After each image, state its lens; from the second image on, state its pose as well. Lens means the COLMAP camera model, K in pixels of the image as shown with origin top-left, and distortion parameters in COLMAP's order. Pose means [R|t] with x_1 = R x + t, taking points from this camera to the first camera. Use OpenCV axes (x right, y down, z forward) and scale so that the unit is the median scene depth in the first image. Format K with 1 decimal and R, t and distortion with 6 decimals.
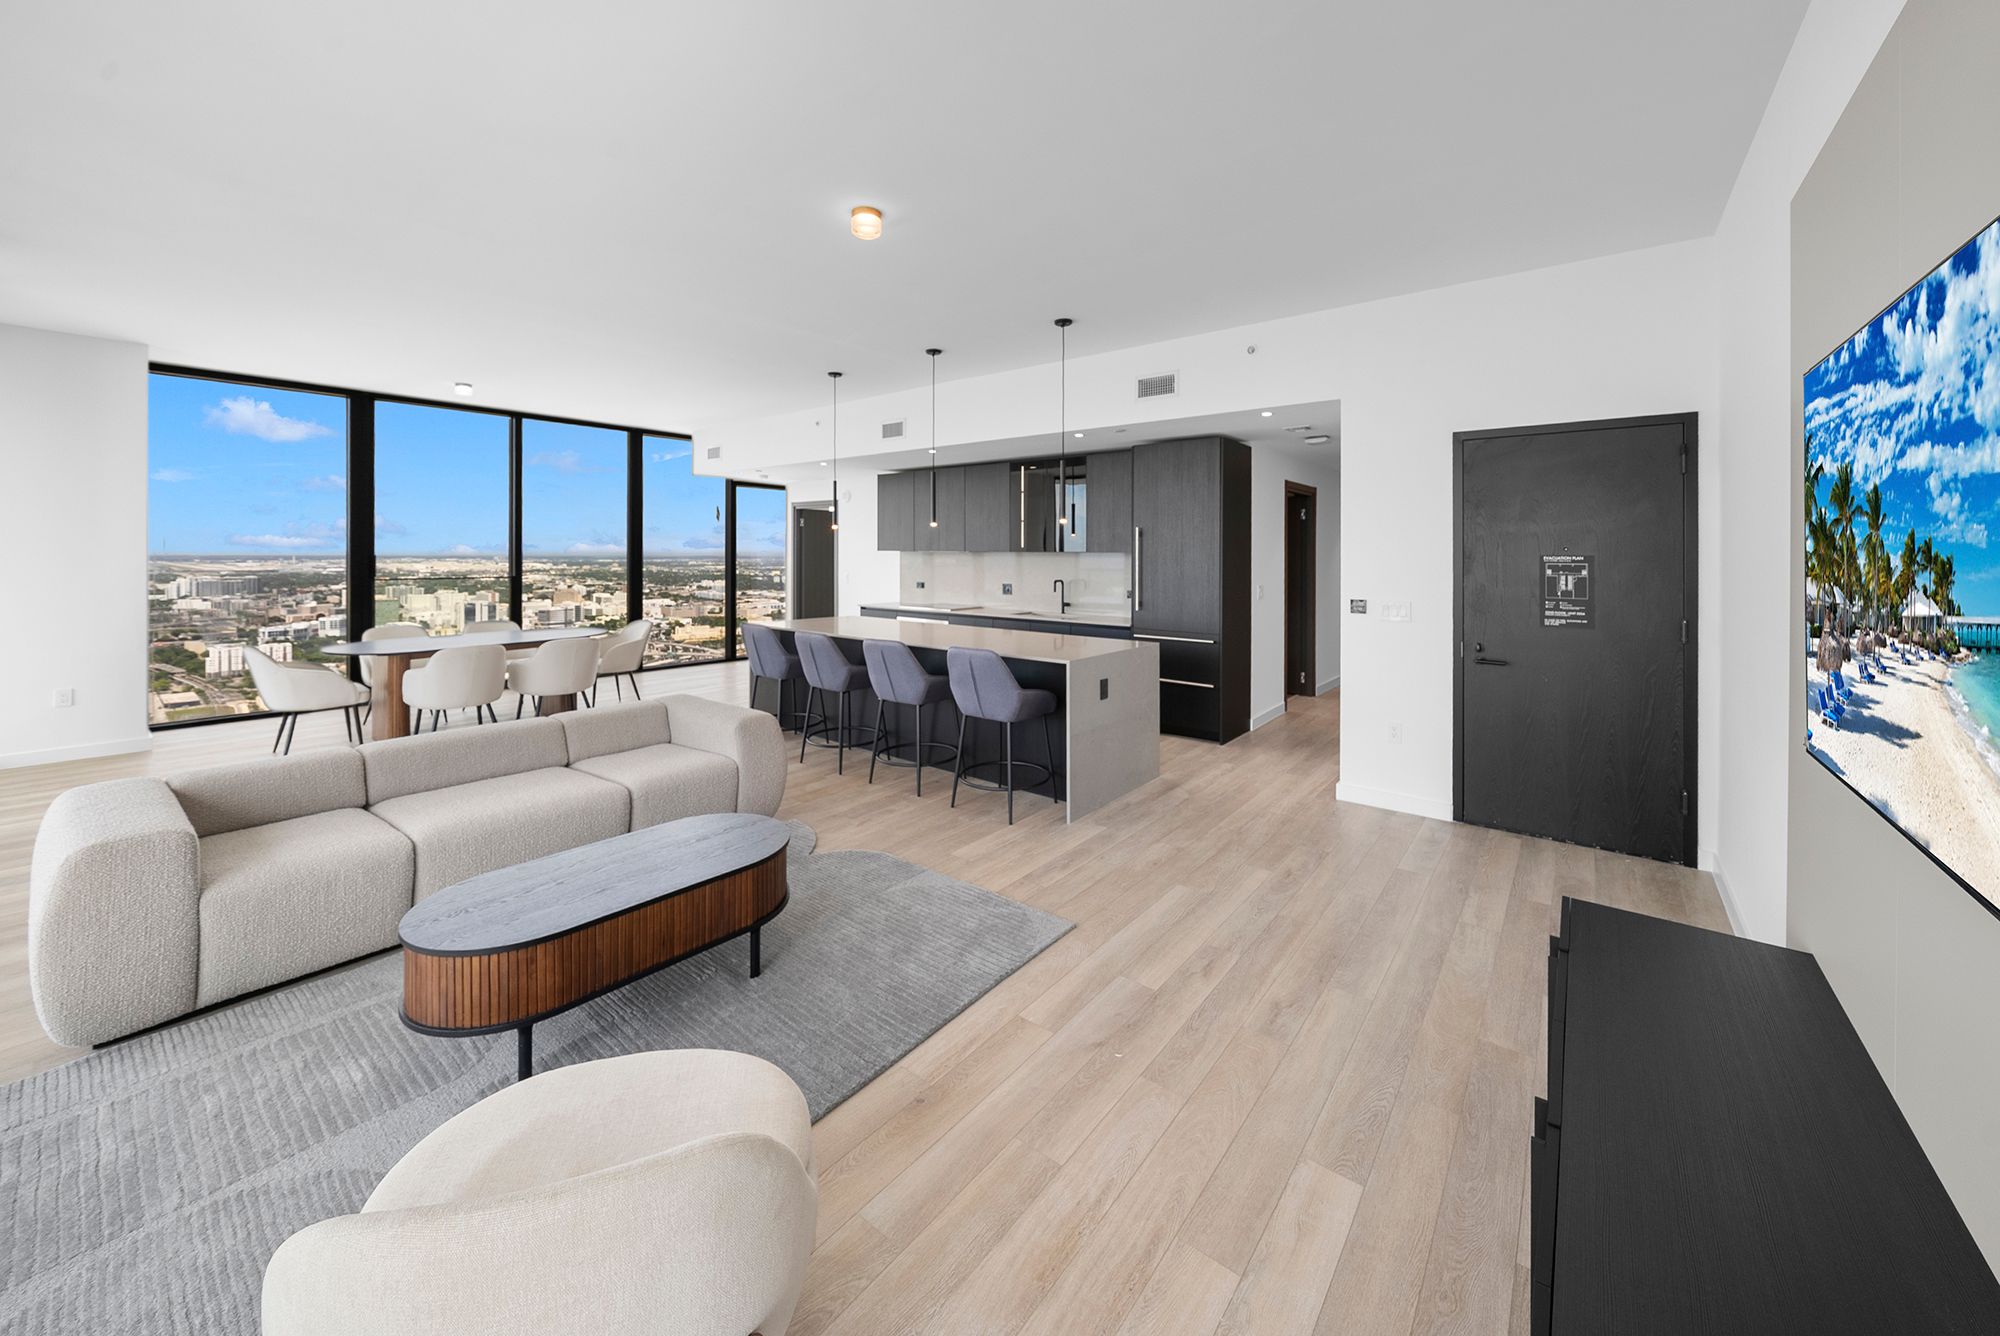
lens RADIAL K [[736.9, 0, 1004.1], [0, 736.9, 559.2], [0, 0, 1]] dist [-0.000213, -0.000329]
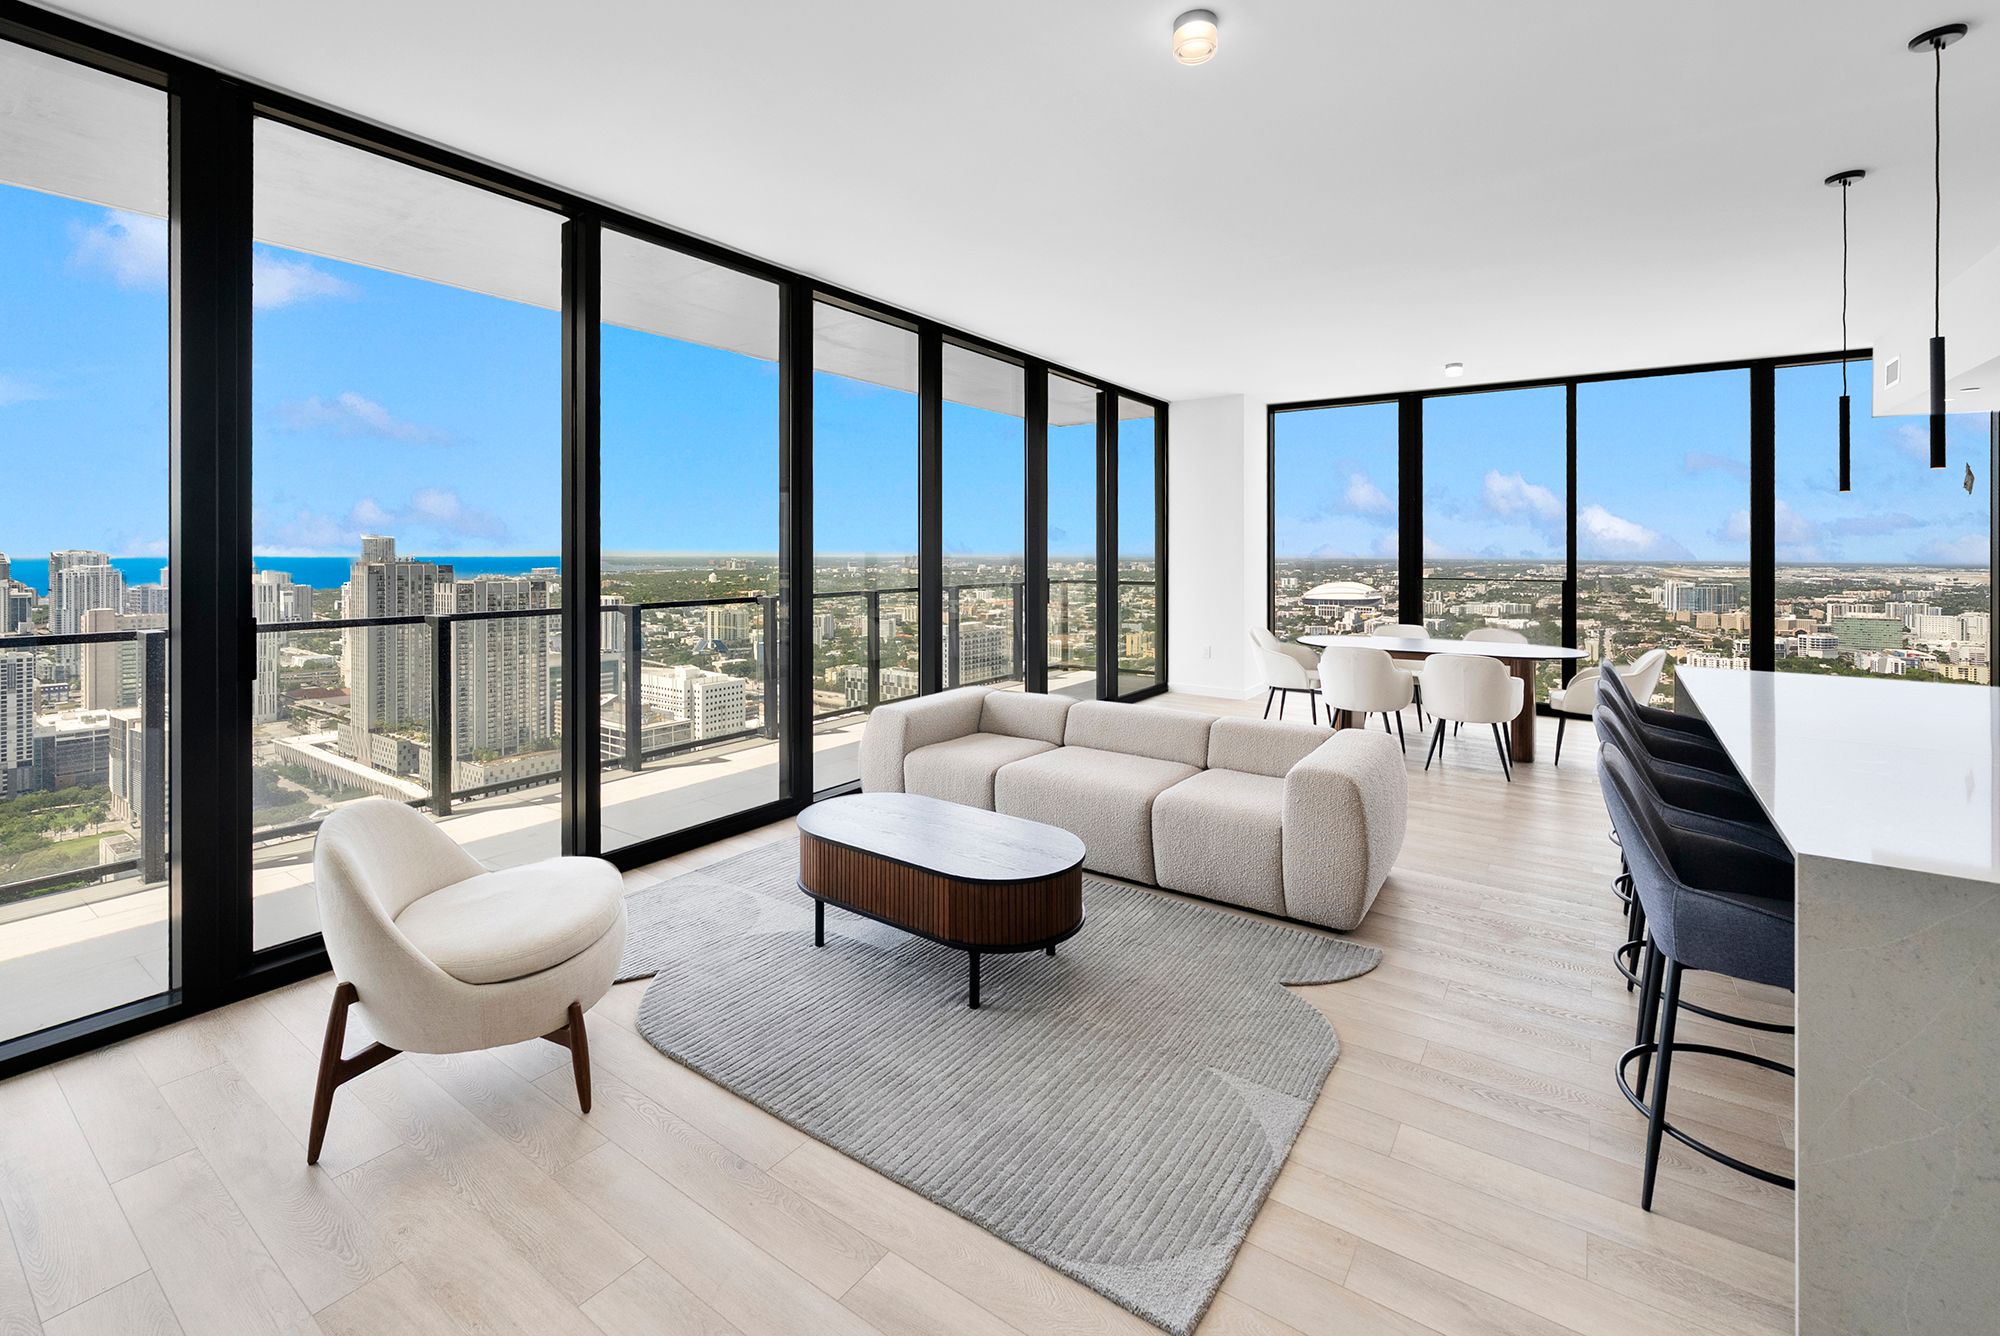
lens RADIAL K [[849.7, 0, 1001.1], [0, 849.7, 535.5], [0, 0, 1]] dist [-0.001202, -0.000090]
pose [[0.064490, -0.023424, -0.997643, 0.328290], [-0.012712, 0.999624, -0.024293, 0.007838], [0.997837, 0.014248, 0.064168, 0.444184]]
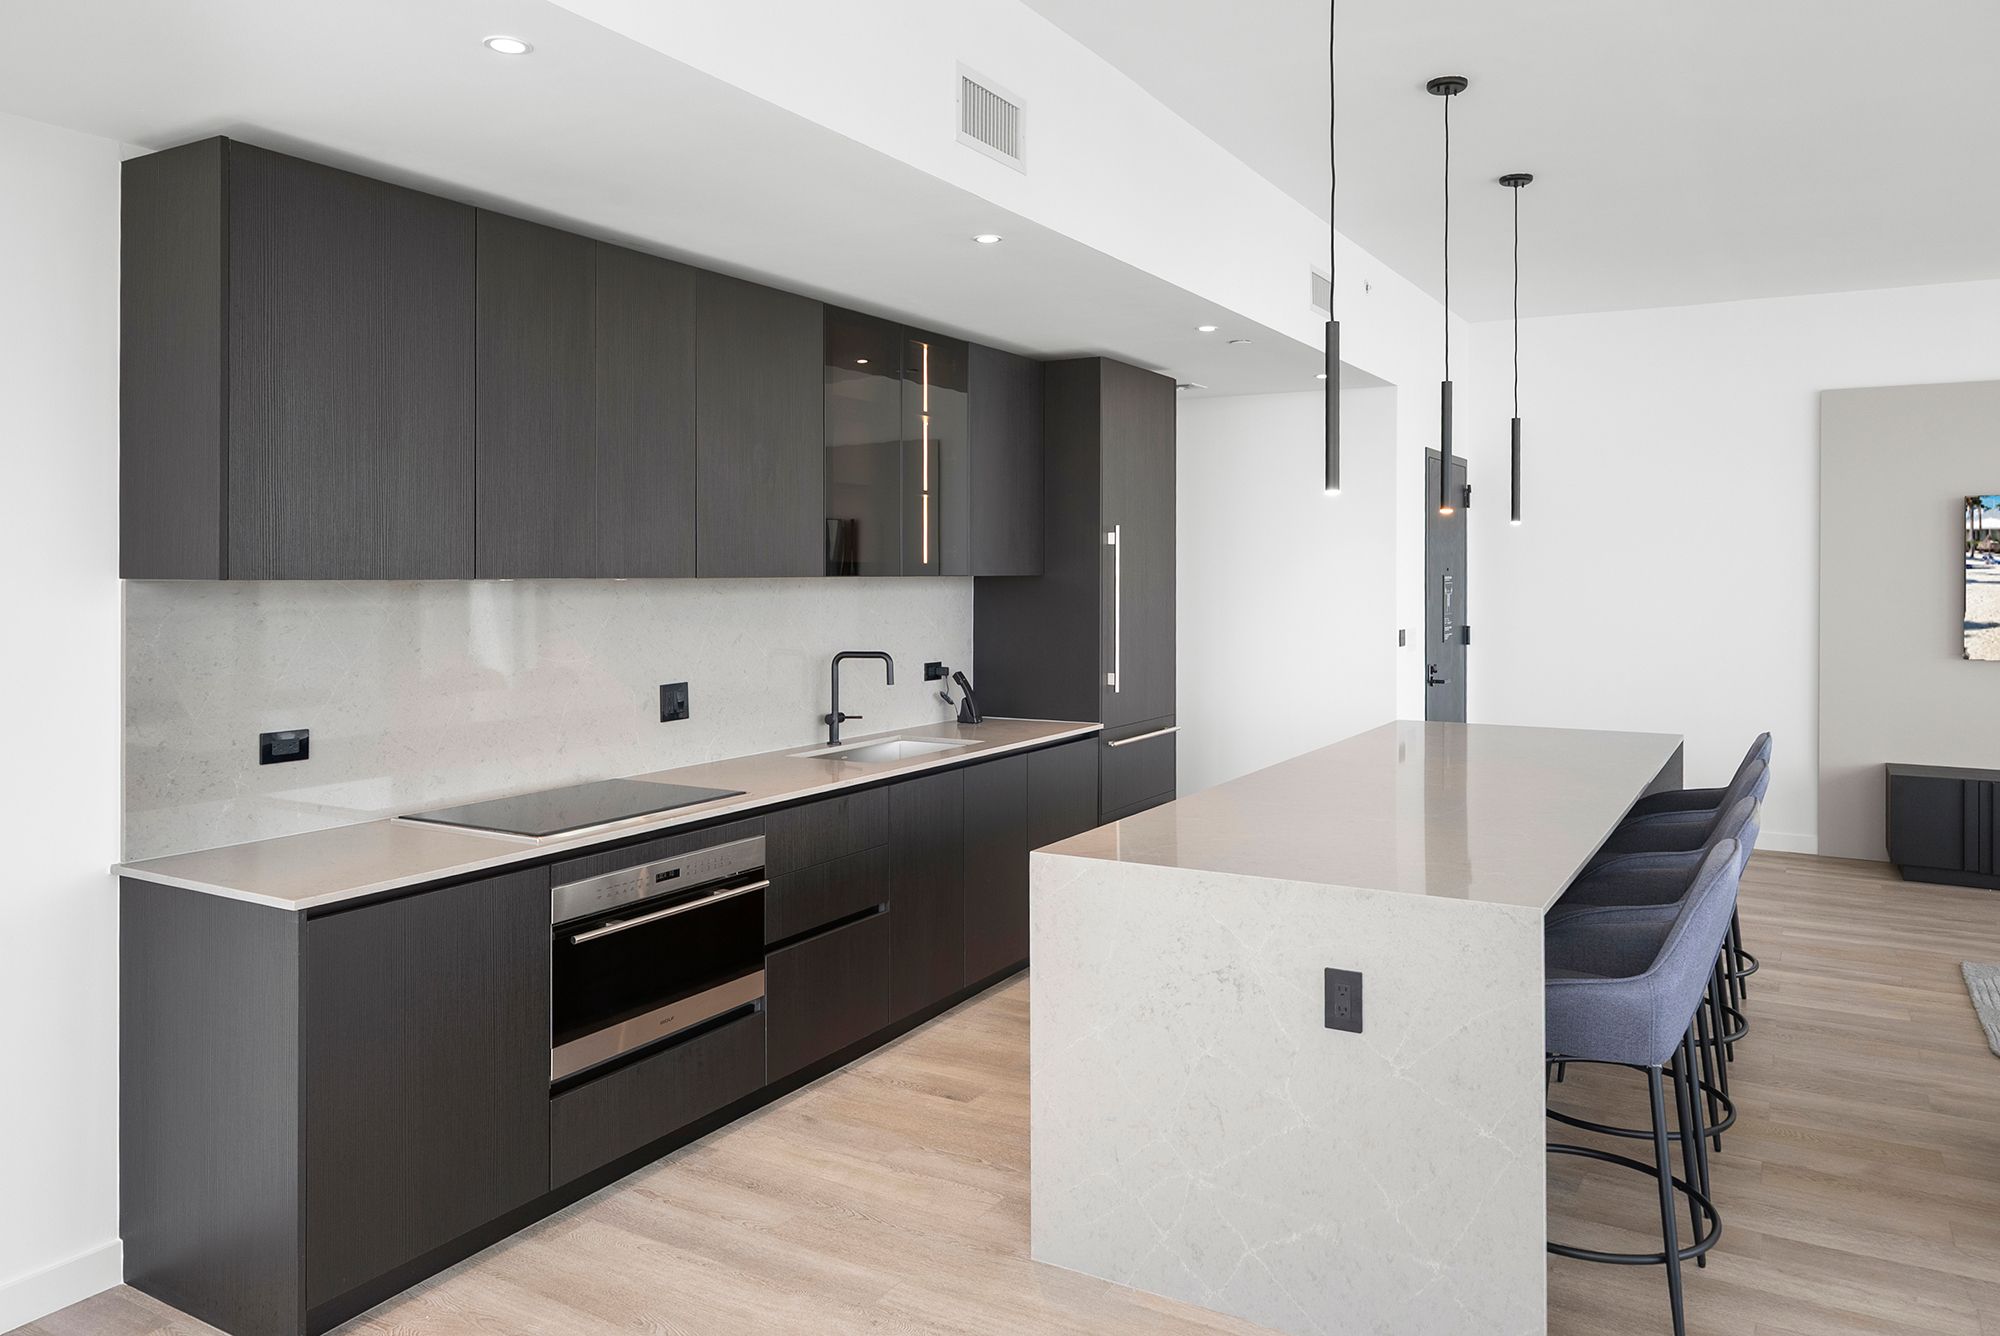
lens RADIAL K [[1385.3, 0, 992.1], [0, 1385.3, 572.6], [0, 0, 1]] dist [-0.000247, -0.000008]
pose [[-0.143728, -0.004708, 0.989606, -0.796965], [0.010942, 0.999920, 0.006346, -0.019855], [-0.989557, 0.011741, -0.143665, 1.327626]]
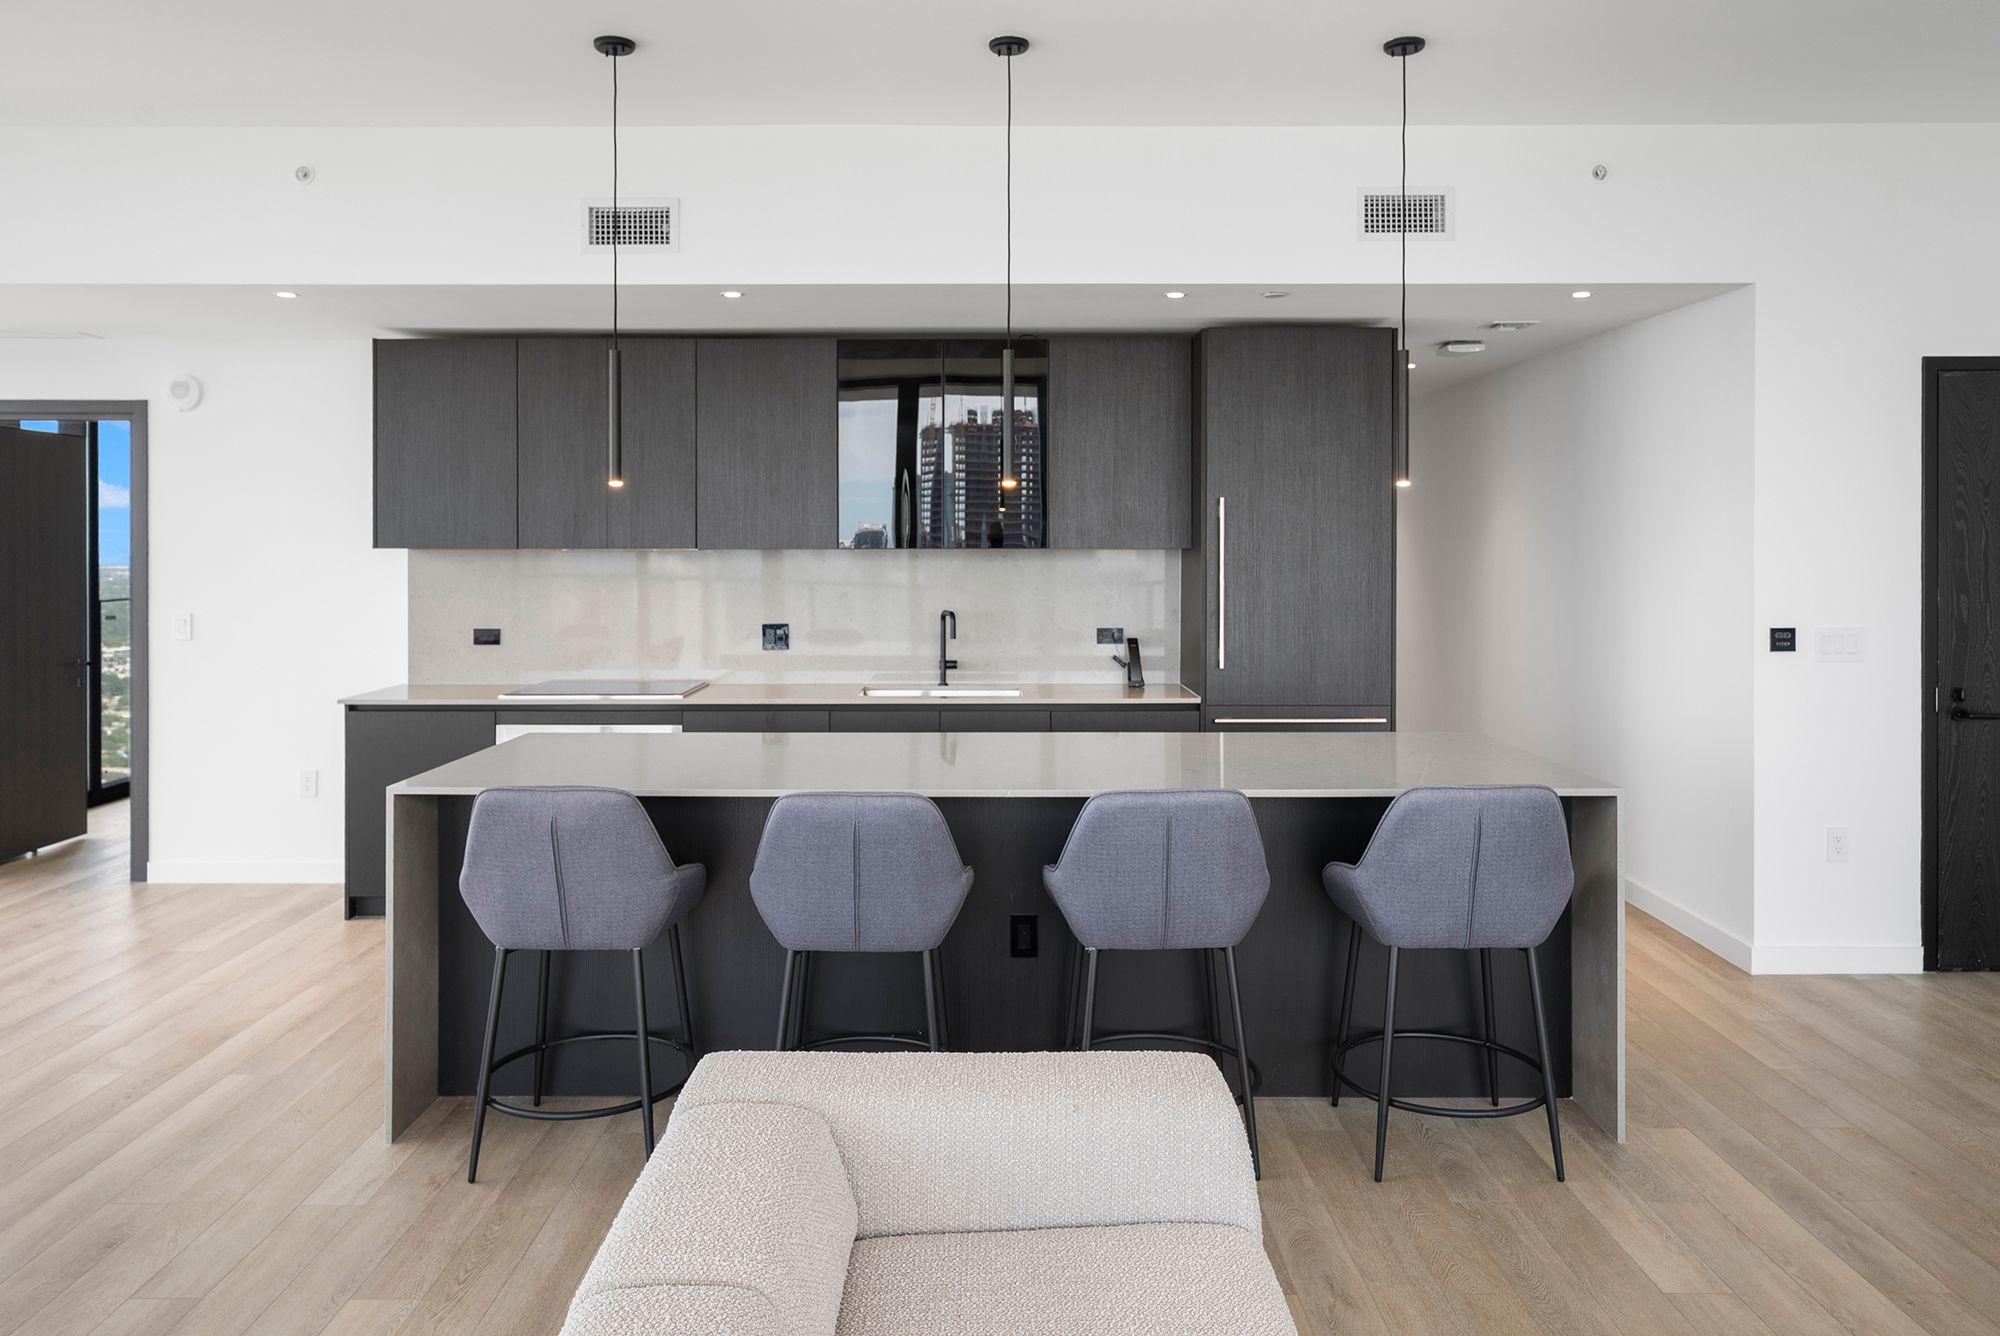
lens RADIAL K [[1385.3, 0, 992.1], [0, 1385.3, 572.6], [0, 0, 1]] dist [-0.000247, -0.000008]
pose [[0.780975, -0.017446, 0.624319, -0.551052], [0.010314, 0.999834, 0.015037, -0.009826], [-0.624477, -0.005305, 0.781025, 0.417536]]
